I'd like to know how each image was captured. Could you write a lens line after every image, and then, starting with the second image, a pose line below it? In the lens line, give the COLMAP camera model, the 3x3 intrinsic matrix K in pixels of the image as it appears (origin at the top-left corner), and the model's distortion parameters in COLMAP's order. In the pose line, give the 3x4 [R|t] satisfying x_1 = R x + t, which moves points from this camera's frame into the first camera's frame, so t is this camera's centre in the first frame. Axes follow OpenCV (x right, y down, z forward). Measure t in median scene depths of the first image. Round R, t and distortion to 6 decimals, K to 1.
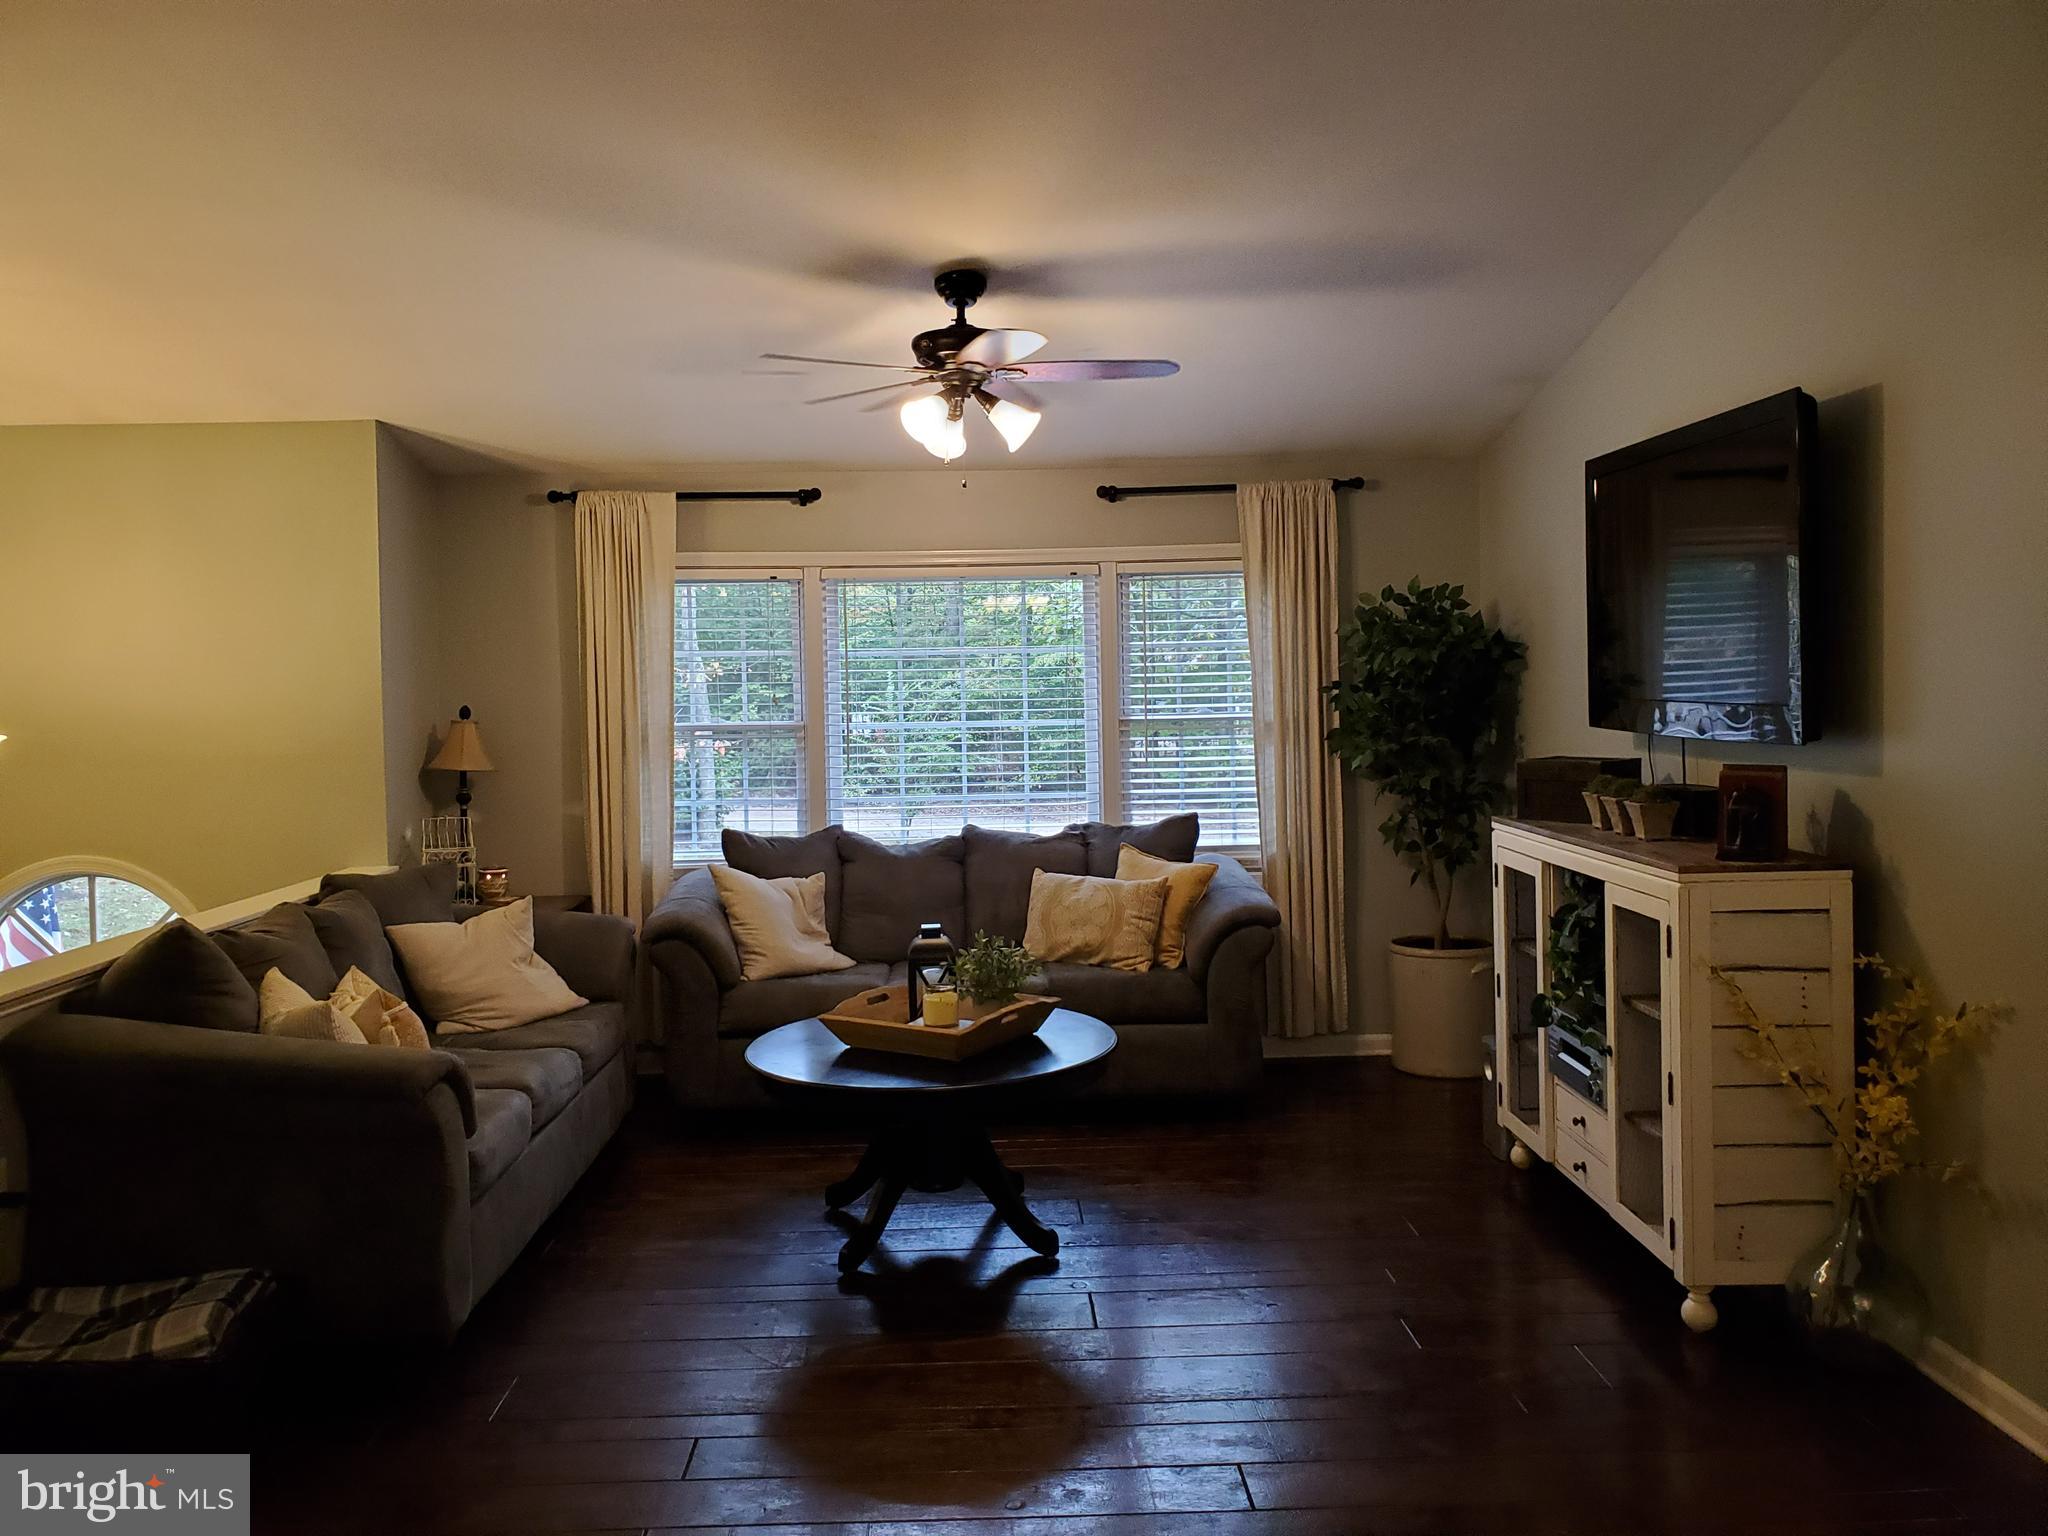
lens RADIAL K [[1607.0, 0, 1006.9], [0, 1607.0, 724.6], [0, 0, 1]] dist [0.006988, -0.005272]
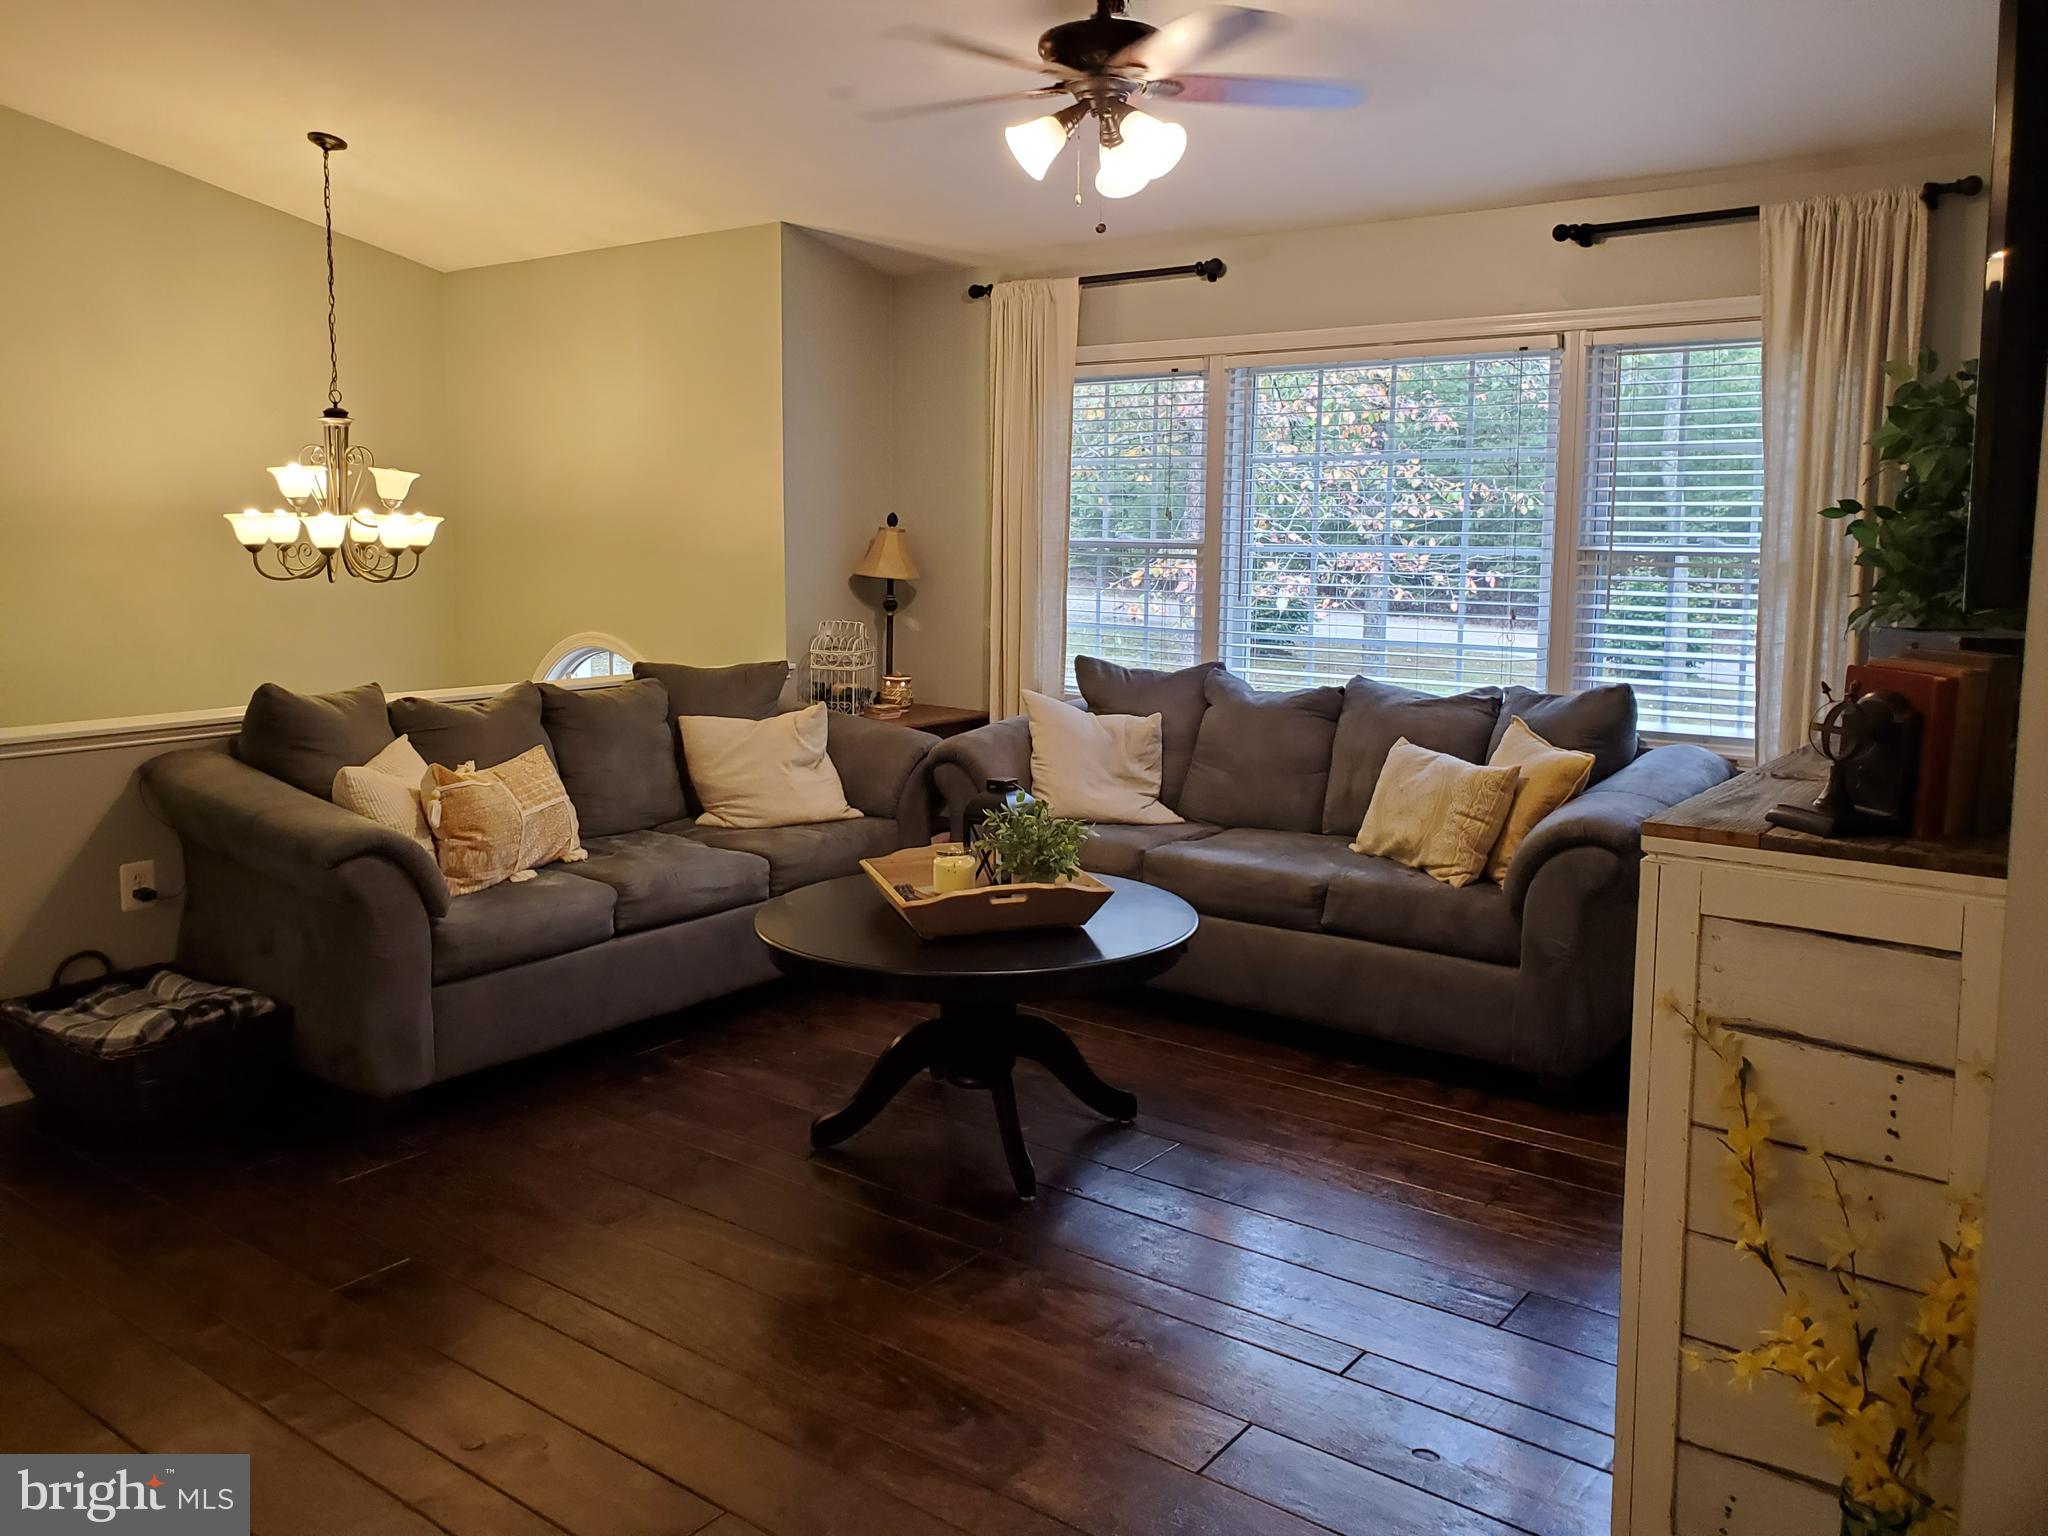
lens RADIAL K [[1575.6, 0, 1029.1], [0, 1575.6, 700.7], [0, 0, 1]] dist [0.191626, -0.550633]
pose [[0.766475, 0.095302, -0.635165, 0.364137], [-0.042435, 0.994283, 0.097978, 0.004545], [0.640871, -0.048144, 0.766137, 0.293355]]
